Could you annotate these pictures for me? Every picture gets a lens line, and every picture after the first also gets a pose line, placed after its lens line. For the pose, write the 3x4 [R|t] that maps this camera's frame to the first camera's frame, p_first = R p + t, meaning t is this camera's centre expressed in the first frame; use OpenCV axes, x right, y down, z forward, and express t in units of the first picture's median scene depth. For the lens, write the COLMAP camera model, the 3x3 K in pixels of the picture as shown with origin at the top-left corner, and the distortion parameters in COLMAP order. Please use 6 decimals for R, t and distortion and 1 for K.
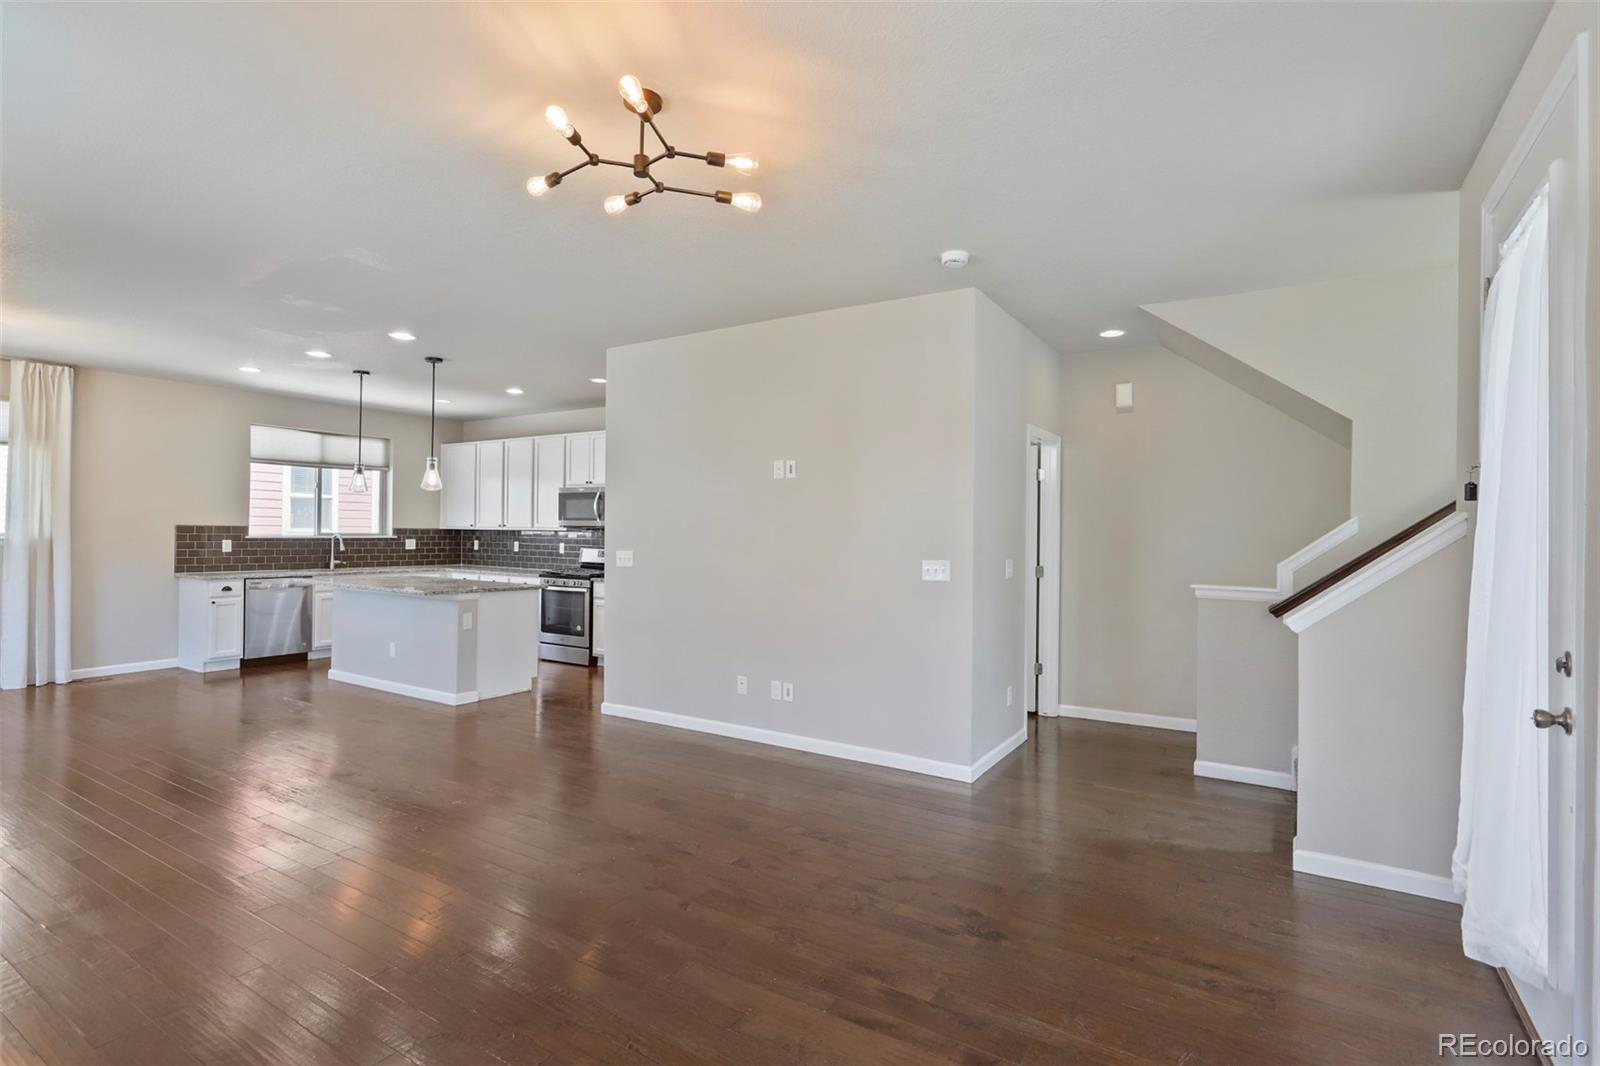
lens RADIAL K [[775.3, 0, 798.0], [0, 775.3, 525.5], [0, 0, 1]] dist [0.004000, 0.000681]
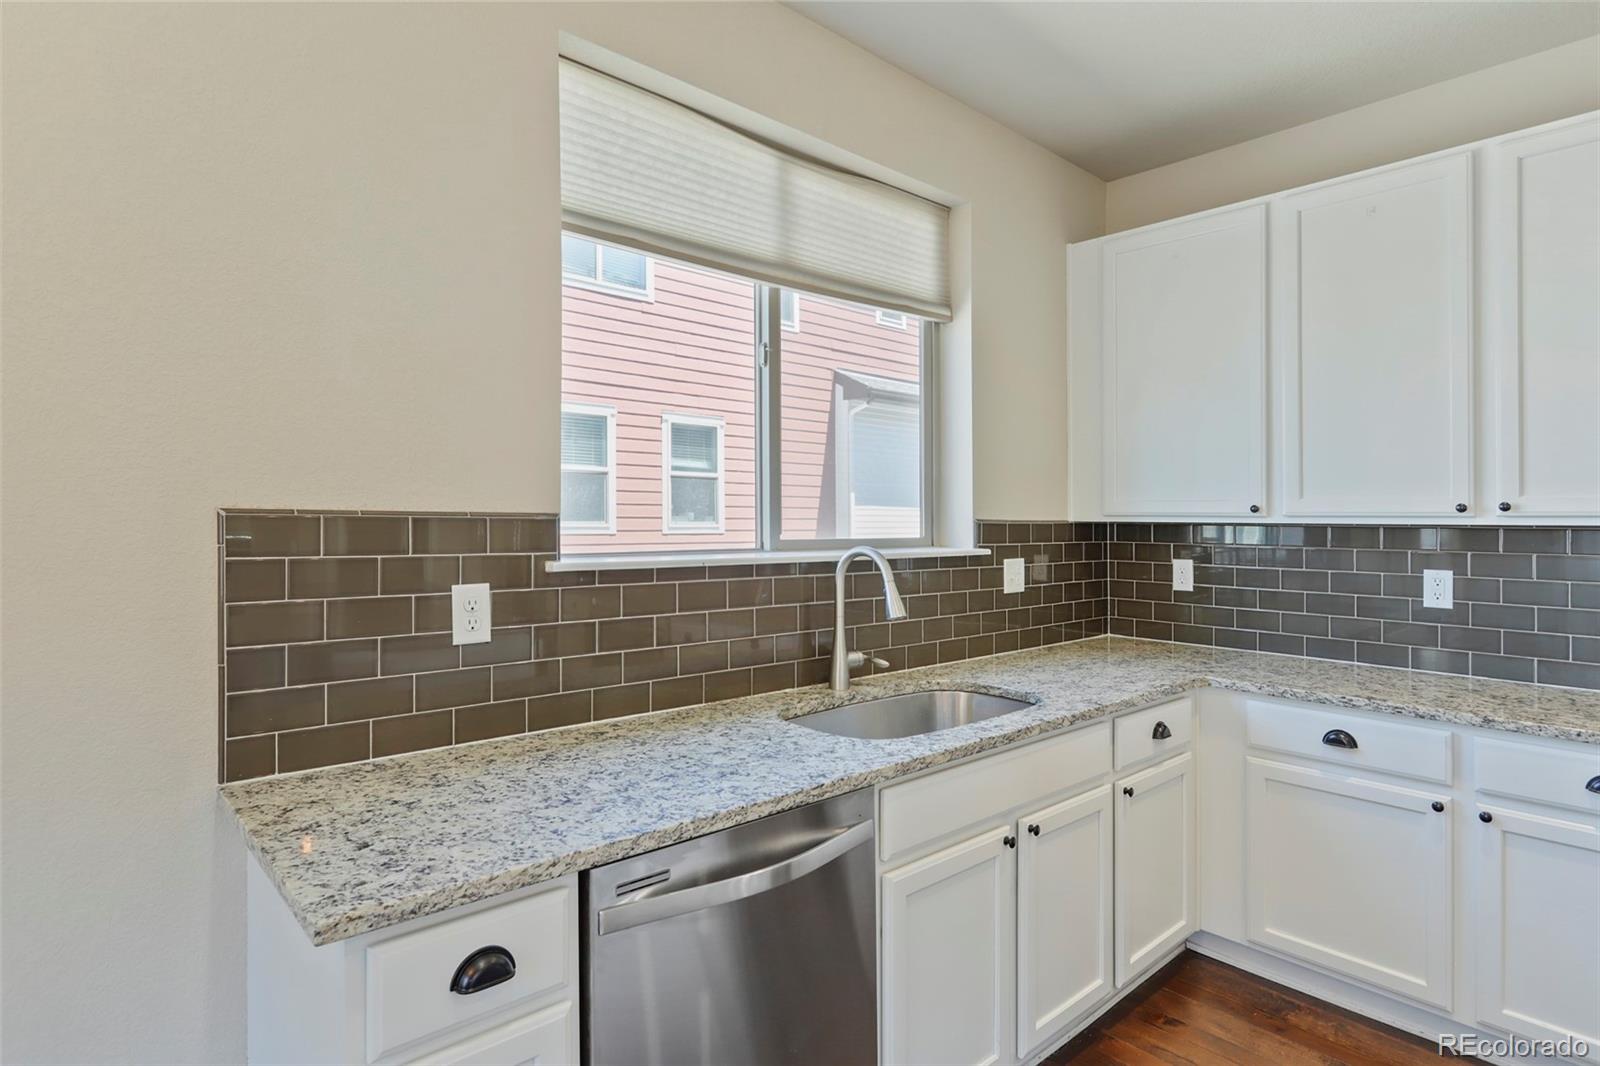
lens RADIAL K [[861.3, 0, 800.0], [0, 861.3, 533.0], [0, 0, 1]] dist [0.015951, -0.000199]
pose [[0.967297, -0.002212, -0.253637, -0.589845], [0.007347, 0.999787, 0.019303, 0.001800], [0.253540, -0.020536, 0.967107, 0.797584]]
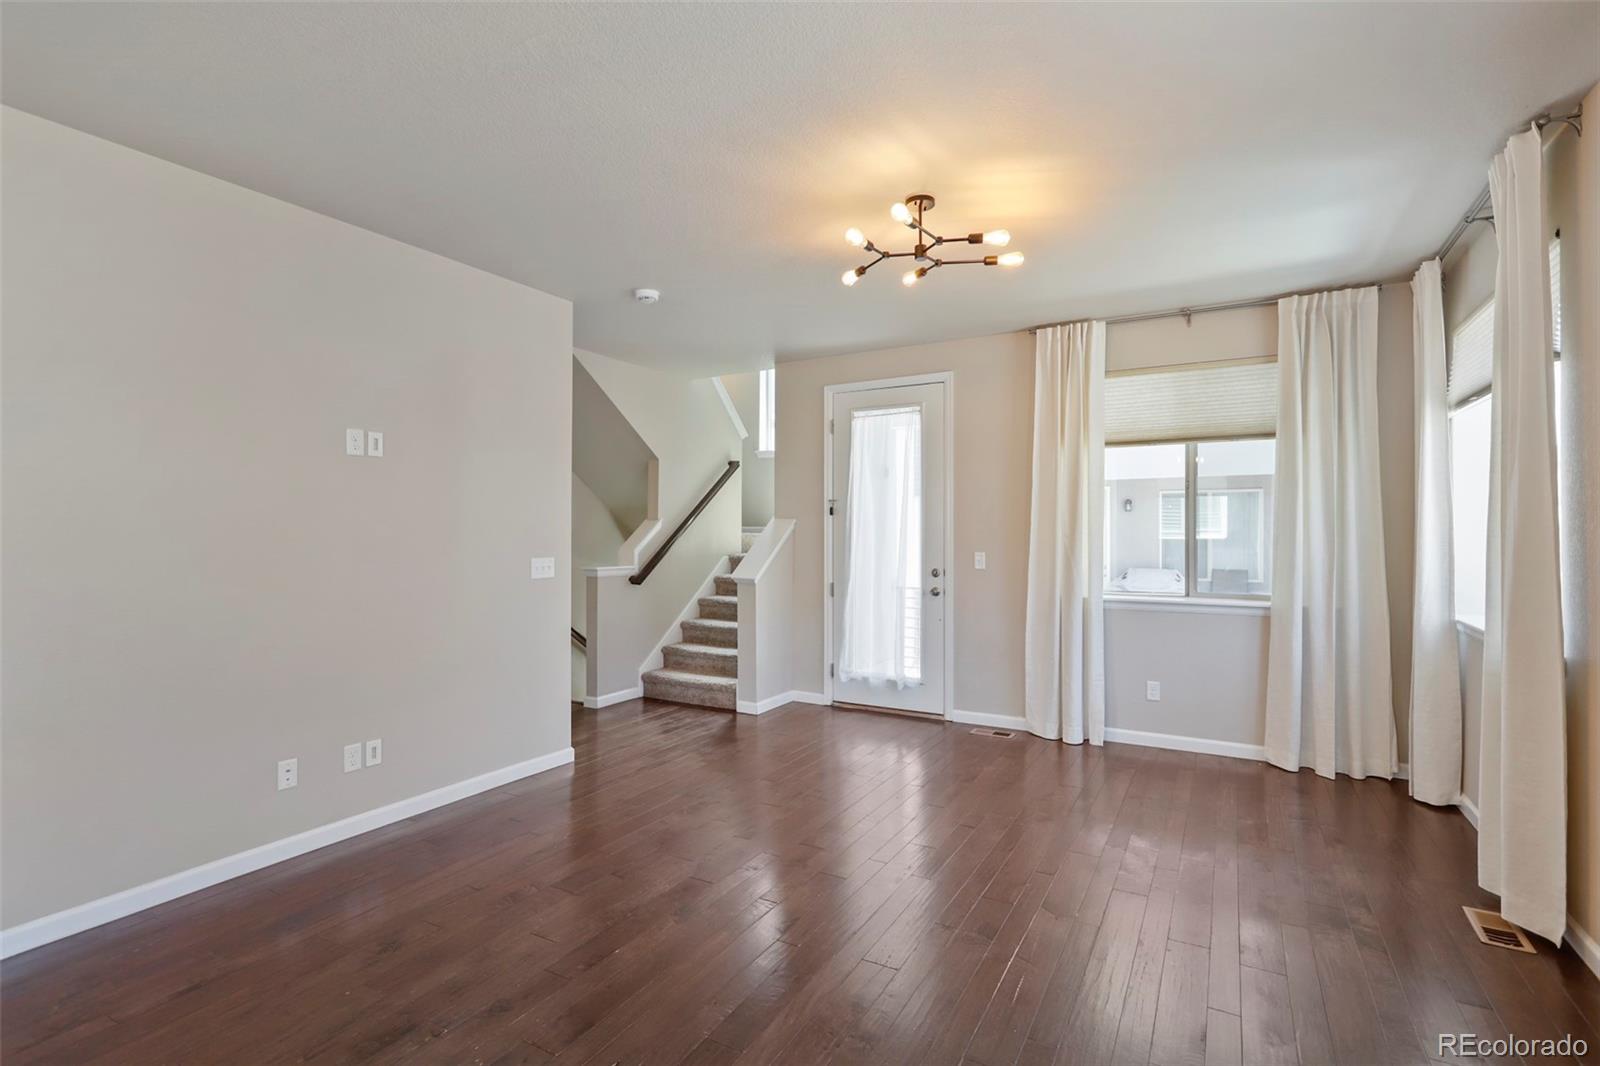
lens RADIAL K [[775.3, 0, 798.0], [0, 775.3, 525.5], [0, 0, 1]] dist [0.004000, 0.000681]
pose [[-0.061582, -0.002667, 0.998098, -0.470688], [-0.011328, 0.999934, 0.001973, -0.001632], [-0.998038, -0.011185, -0.061608, 0.405014]]
